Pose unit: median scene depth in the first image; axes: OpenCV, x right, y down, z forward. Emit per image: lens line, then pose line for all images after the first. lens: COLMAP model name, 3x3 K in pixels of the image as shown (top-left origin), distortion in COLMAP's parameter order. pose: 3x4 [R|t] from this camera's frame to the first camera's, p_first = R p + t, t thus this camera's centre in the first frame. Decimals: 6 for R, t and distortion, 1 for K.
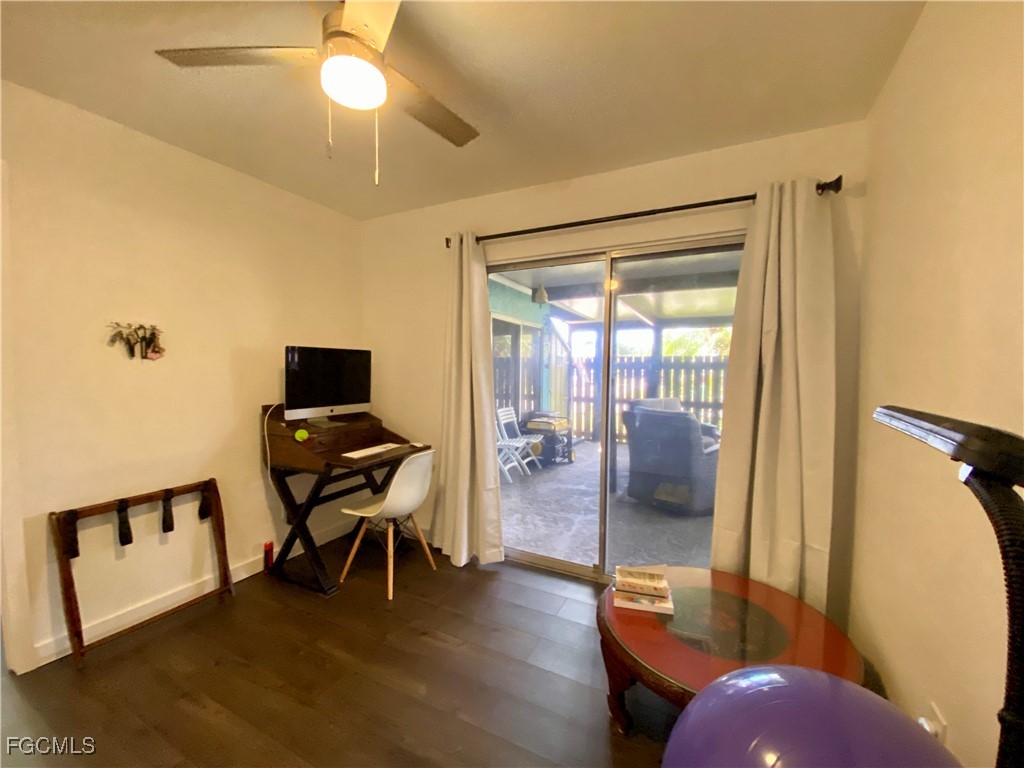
lens RADIAL K [[408.4, 0, 511.0], [0, 408.4, 392.8], [0, 0, 1]] dist [0.016063, -0.018377]
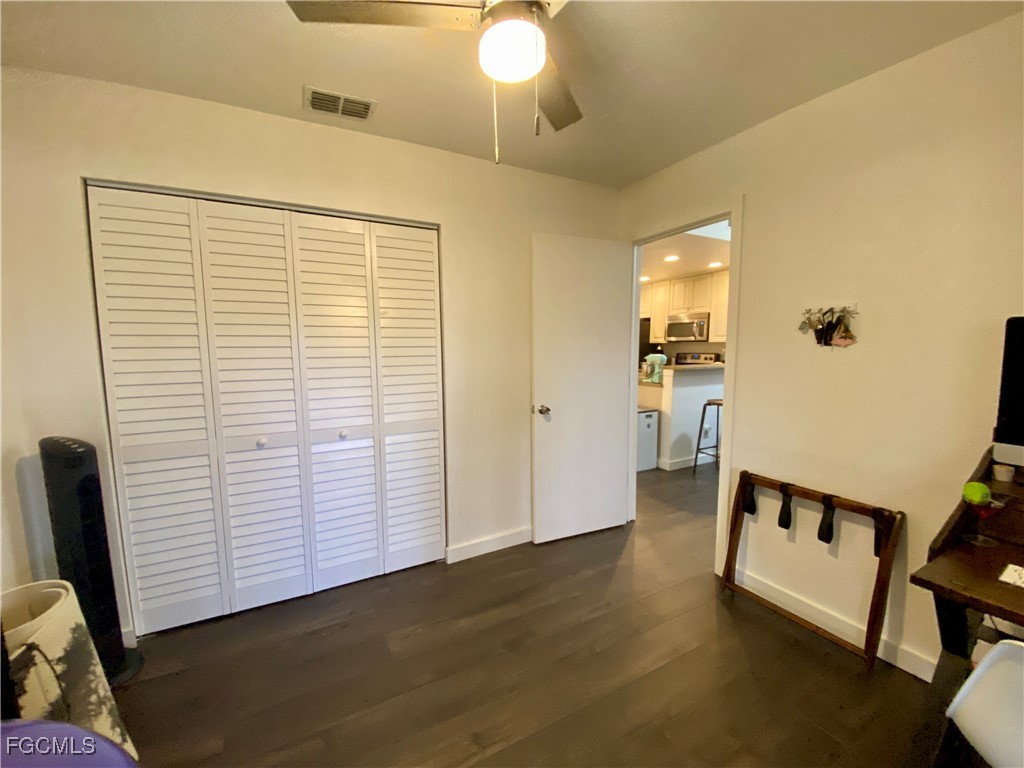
lens RADIAL K [[408.4, 0, 511.0], [0, 408.4, 392.8], [0, 0, 1]] dist [0.016063, -0.018377]
pose [[-0.560124, 0.094317, -0.823022, 0.251798], [-0.053986, 0.987230, 0.149876, -0.078442], [0.826648, 0.128381, -0.547879, 0.925127]]
